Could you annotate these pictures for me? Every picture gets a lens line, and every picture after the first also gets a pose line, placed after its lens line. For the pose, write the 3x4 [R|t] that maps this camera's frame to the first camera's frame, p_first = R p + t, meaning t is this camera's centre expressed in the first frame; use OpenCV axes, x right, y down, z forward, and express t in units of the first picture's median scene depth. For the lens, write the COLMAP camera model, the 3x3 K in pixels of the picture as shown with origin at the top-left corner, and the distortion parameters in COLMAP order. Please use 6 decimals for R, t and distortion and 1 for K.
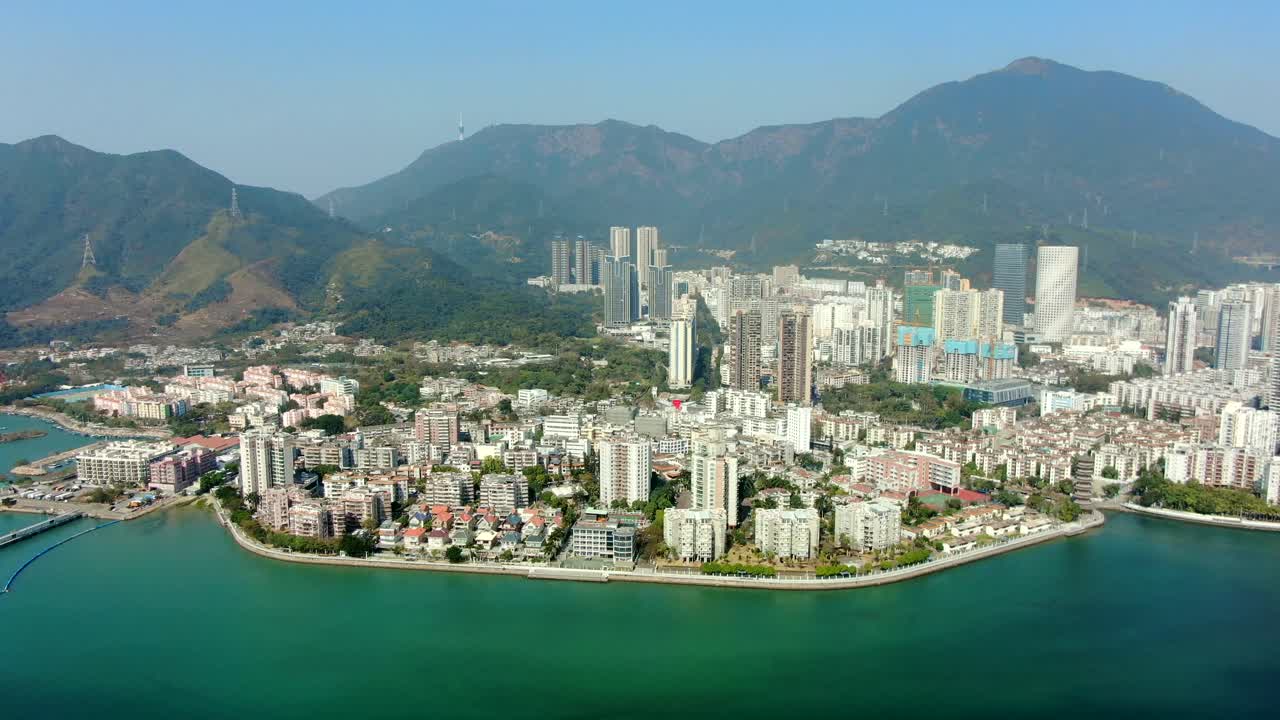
lens RADIAL K [[937.9, 0, 639.0], [0, 937.9, 362.2], [0, 0, 1]] dist [-0.015691, 0.007937]
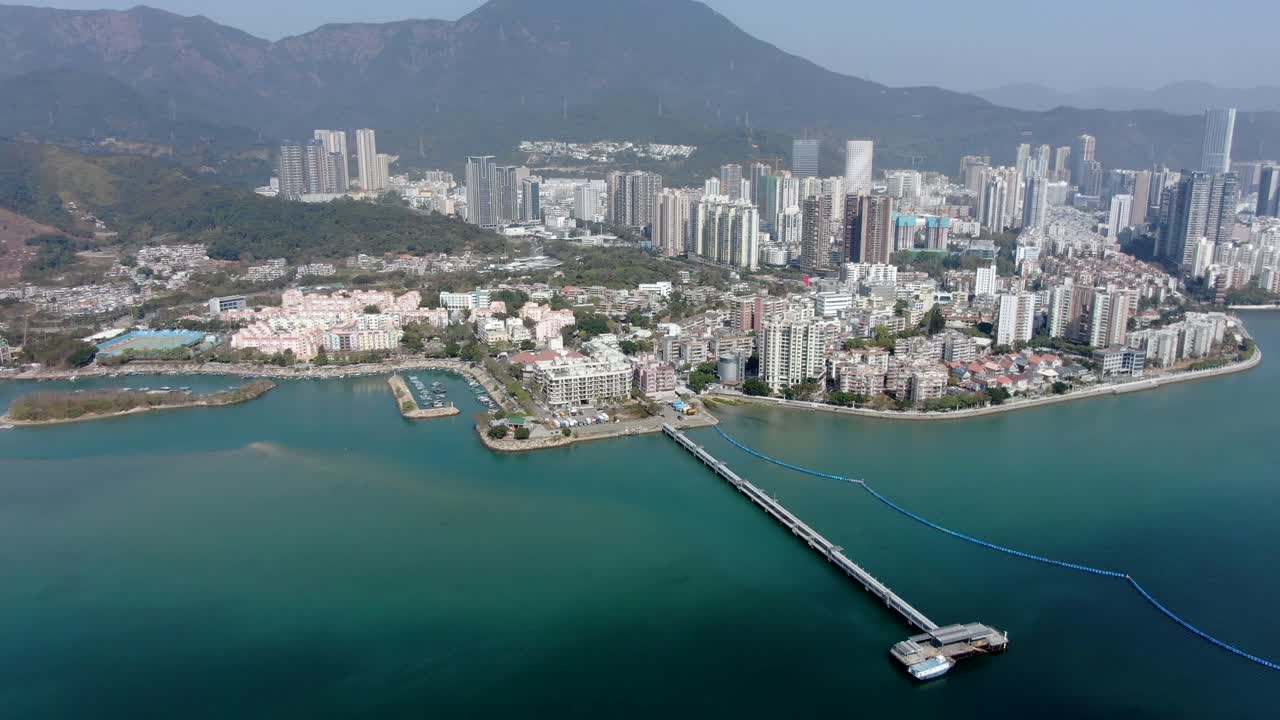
lens RADIAL K [[937.9, 0, 639.2], [0, 937.9, 356.7], [0, 0, 1]] dist [-0.015691, 0.007937]
pose [[0.841887, -0.132146, 0.523225, -0.149947], [0.085180, 0.989941, 0.112963, -0.001931], [-0.532889, -0.050534, 0.844675, 0.032259]]
